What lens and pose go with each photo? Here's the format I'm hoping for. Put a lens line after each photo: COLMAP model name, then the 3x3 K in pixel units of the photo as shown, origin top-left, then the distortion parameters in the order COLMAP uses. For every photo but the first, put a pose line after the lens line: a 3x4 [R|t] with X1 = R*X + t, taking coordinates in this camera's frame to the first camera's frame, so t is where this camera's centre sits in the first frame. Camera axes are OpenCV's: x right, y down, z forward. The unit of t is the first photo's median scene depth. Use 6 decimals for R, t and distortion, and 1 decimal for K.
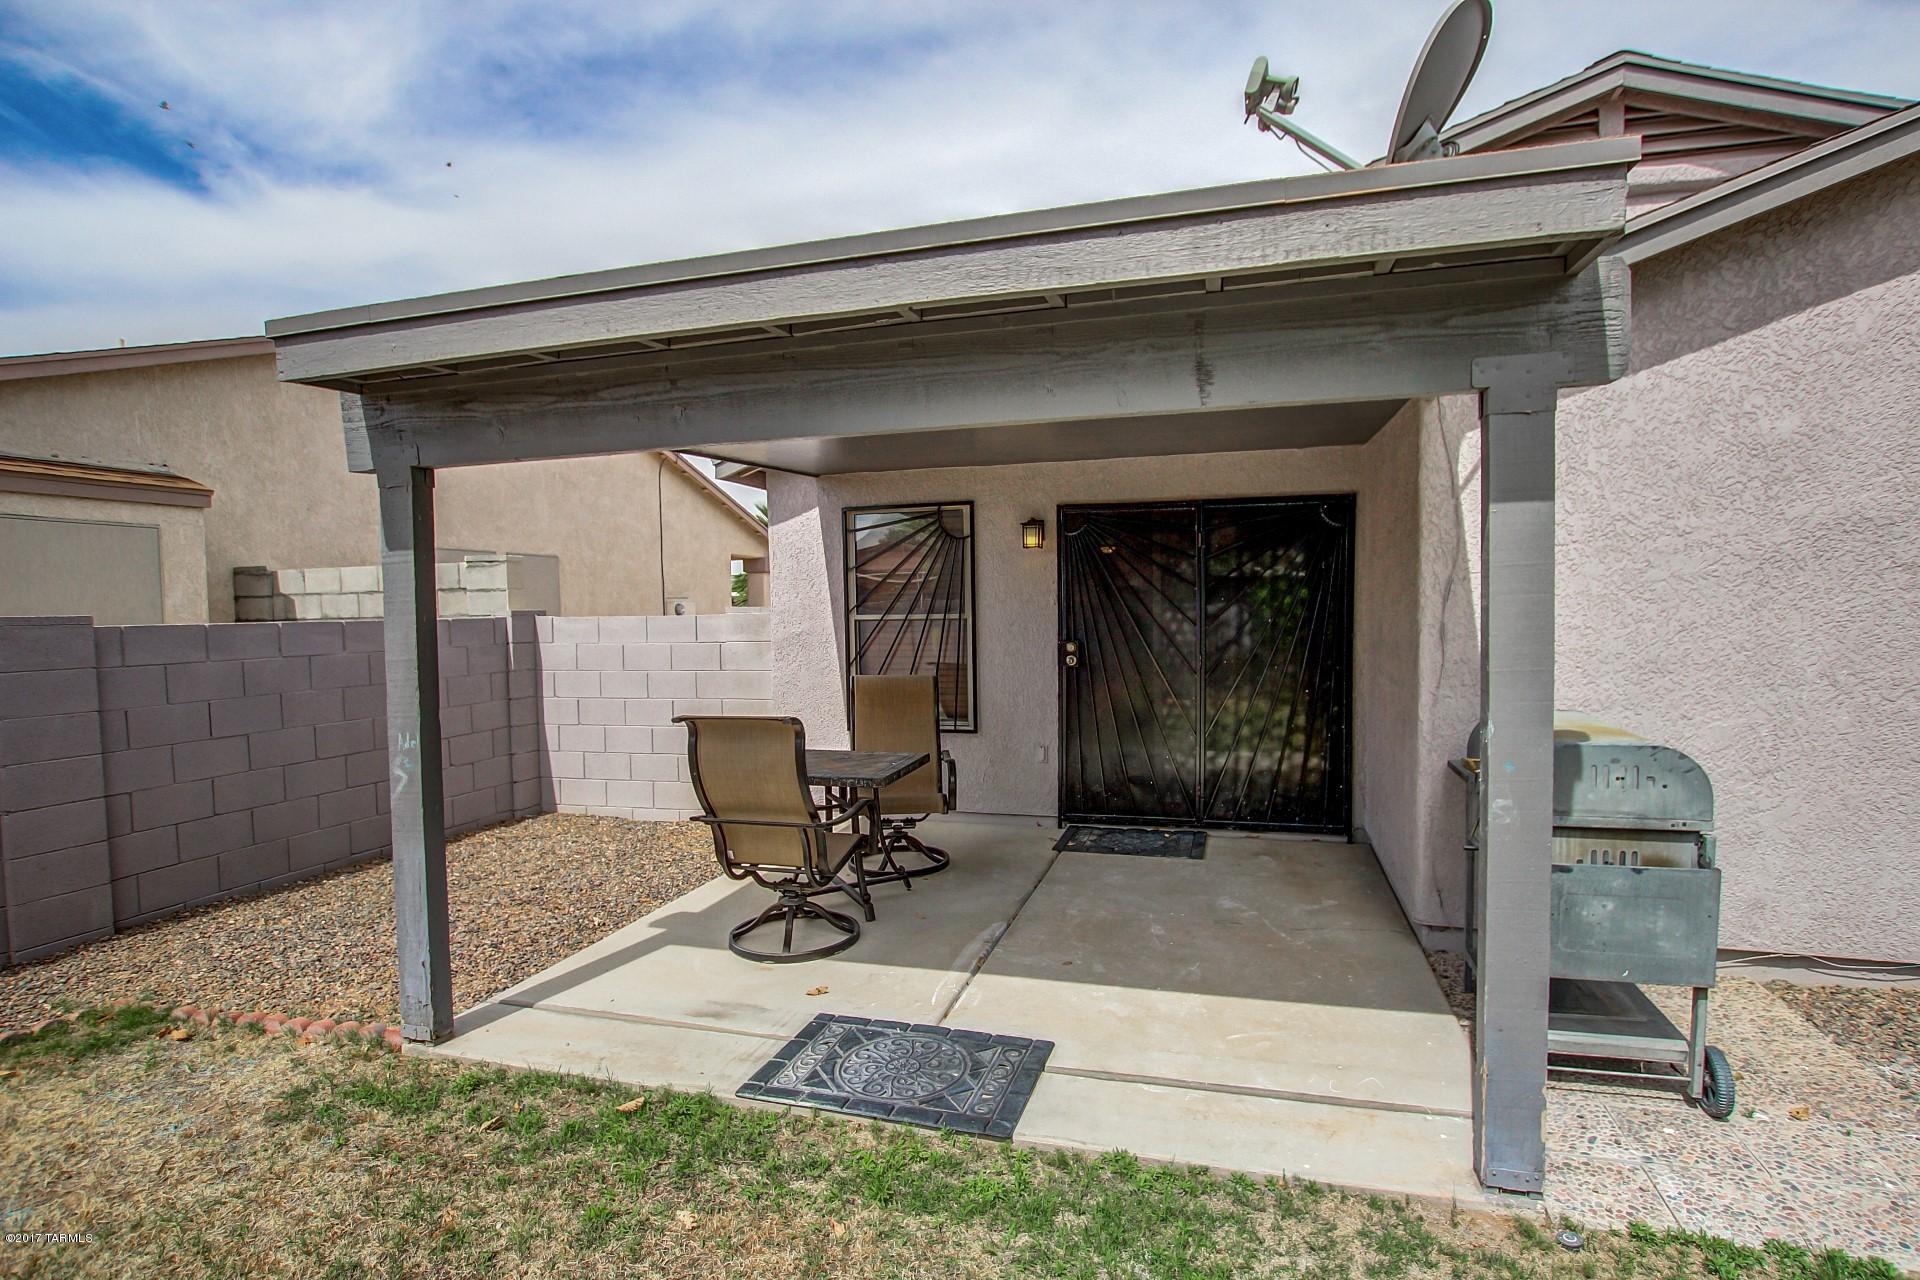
lens RADIAL K [[956.9, 0, 960.0], [0, 956.9, 640.0], [0, 0, 1]] dist [-0.025035, 0.000145]
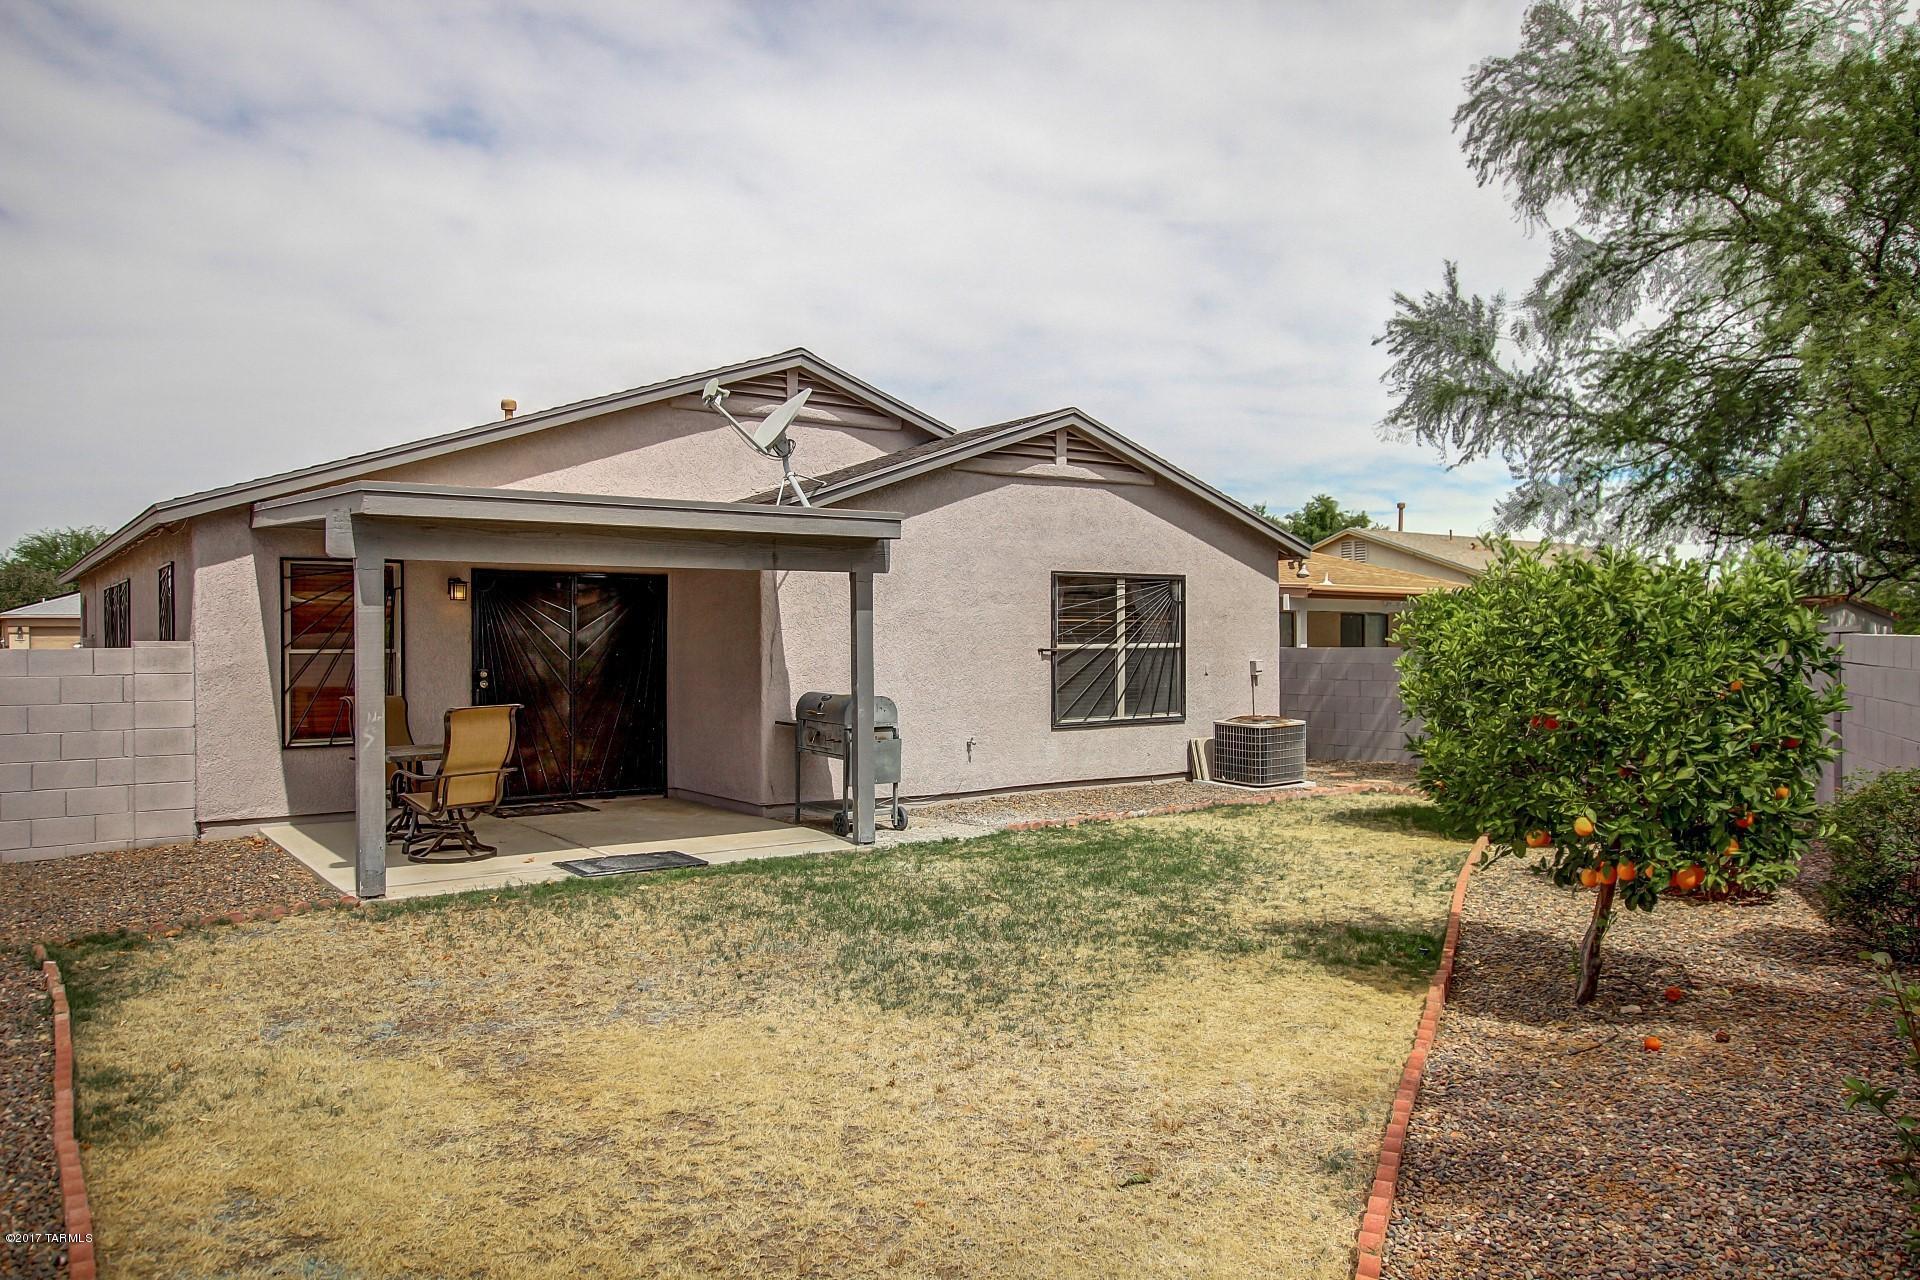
lens RADIAL K [[842.3, 0, 959.2], [0, 842.3, 642.0], [0, 0, 1]] dist [-0.000054, -0.000011]
pose [[0.627635, 0.012234, 0.778412, -0.398453], [0.021485, 0.999223, -0.033028, 0.016271], [-0.778211, 0.037454, 0.626885, -0.277348]]
